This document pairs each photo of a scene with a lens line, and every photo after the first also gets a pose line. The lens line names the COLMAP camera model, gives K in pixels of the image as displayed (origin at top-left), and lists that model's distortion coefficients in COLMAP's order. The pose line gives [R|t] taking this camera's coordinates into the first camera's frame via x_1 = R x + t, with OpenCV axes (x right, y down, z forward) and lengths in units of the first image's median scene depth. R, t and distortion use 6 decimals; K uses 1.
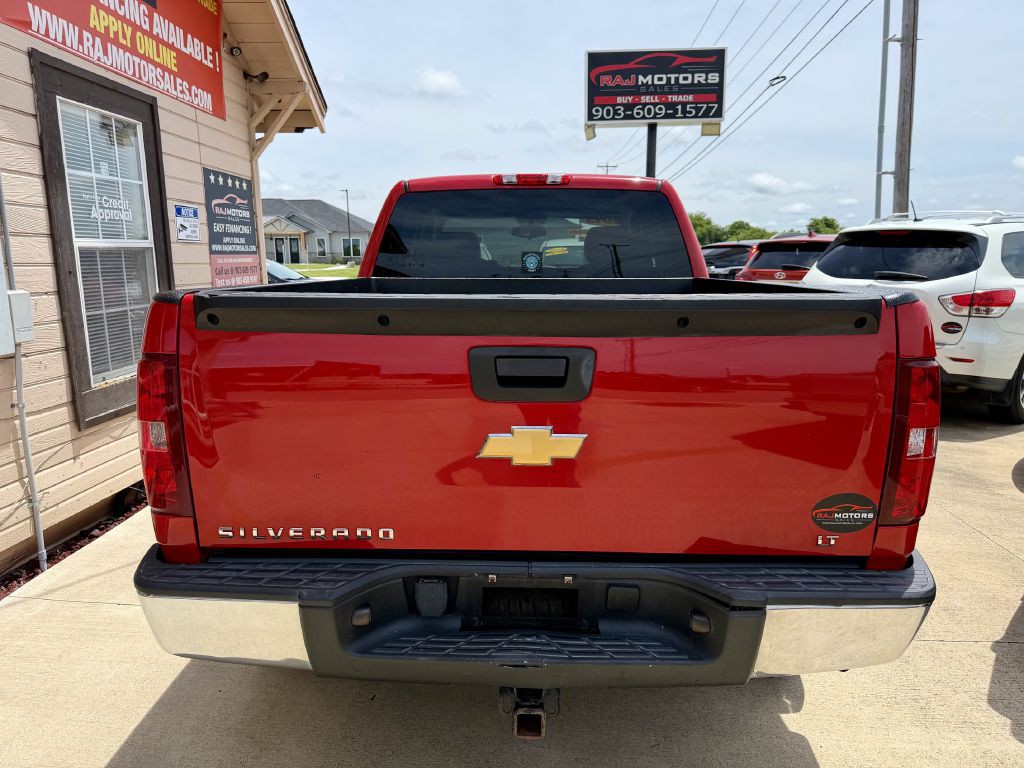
lens RADIAL K [[734.1, 0, 510.9], [0, 734.1, 385.7], [0, 0, 1]] dist [0.024401, -0.025733]
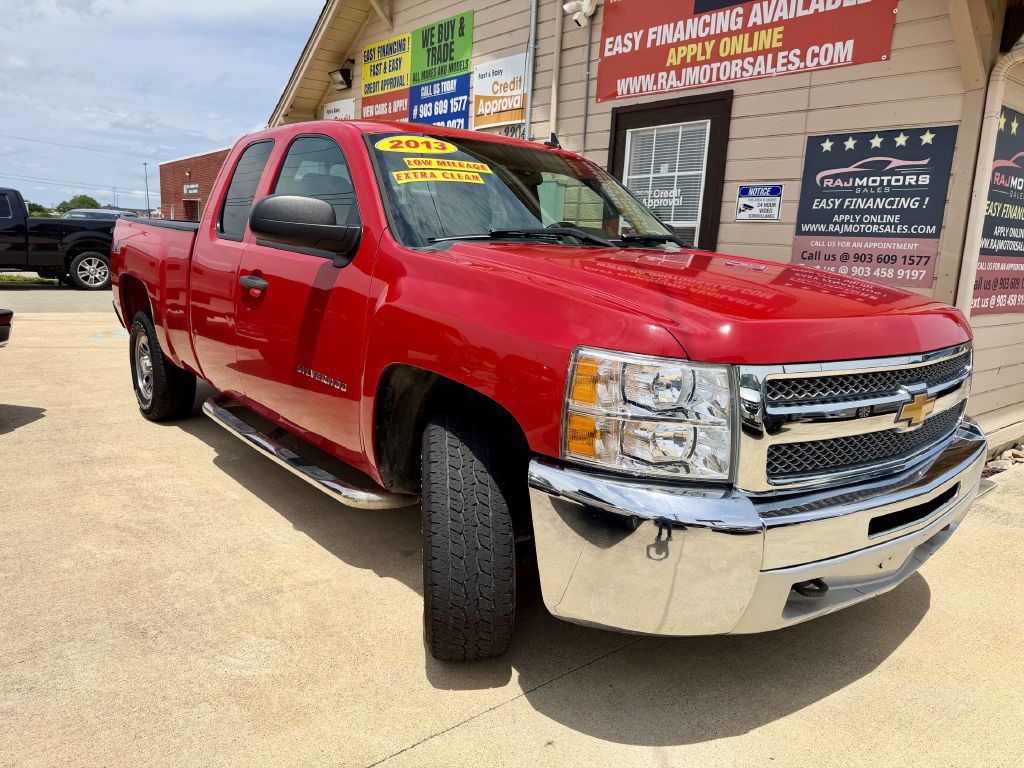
lens RADIAL K [[731.1, 0, 508.7], [0, 731.1, 382.4], [0, 0, 1]] dist [0.031131, -0.027616]
pose [[-0.754782, 0.095920, -0.648925, 0.500425], [-0.157374, 0.933882, 0.321087, -0.270424], [0.636818, 0.344475, -0.689782, 1.620150]]
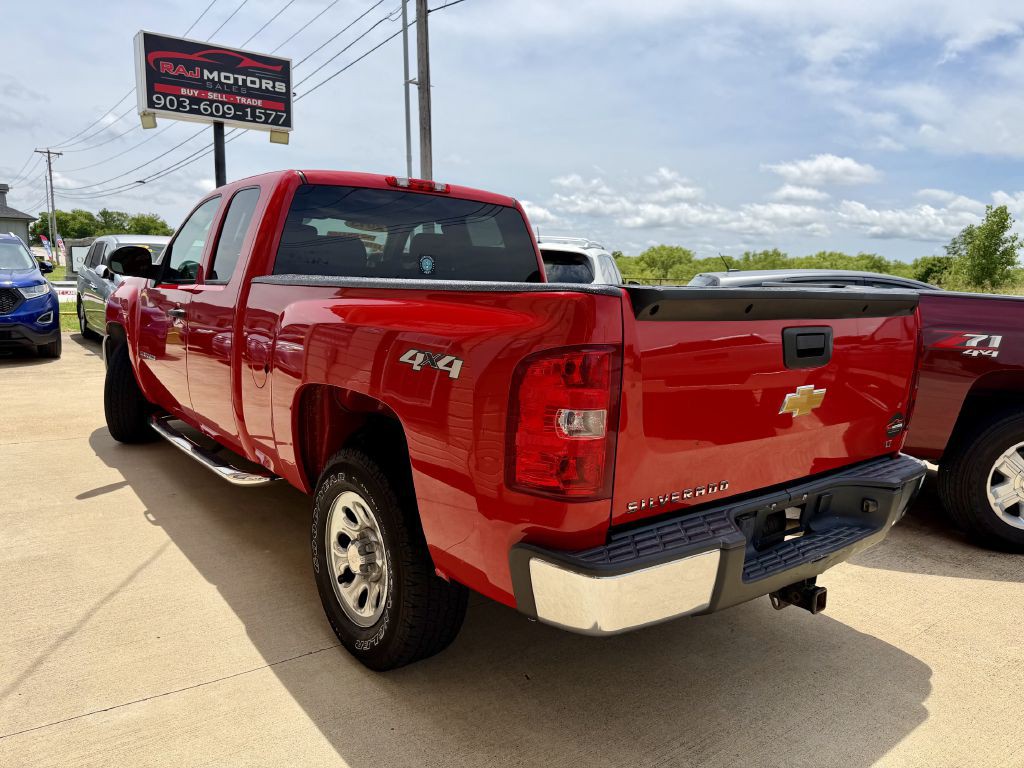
lens RADIAL K [[735.0, 0, 508.8], [0, 735.0, 384.1], [0, 0, 1]] dist [0.023937, -0.027570]
pose [[0.762573, -0.070680, 0.643029, -0.428136], [0.079705, 0.996705, 0.015033, -0.003957], [-0.641973, 0.039789, 0.765694, 0.101194]]
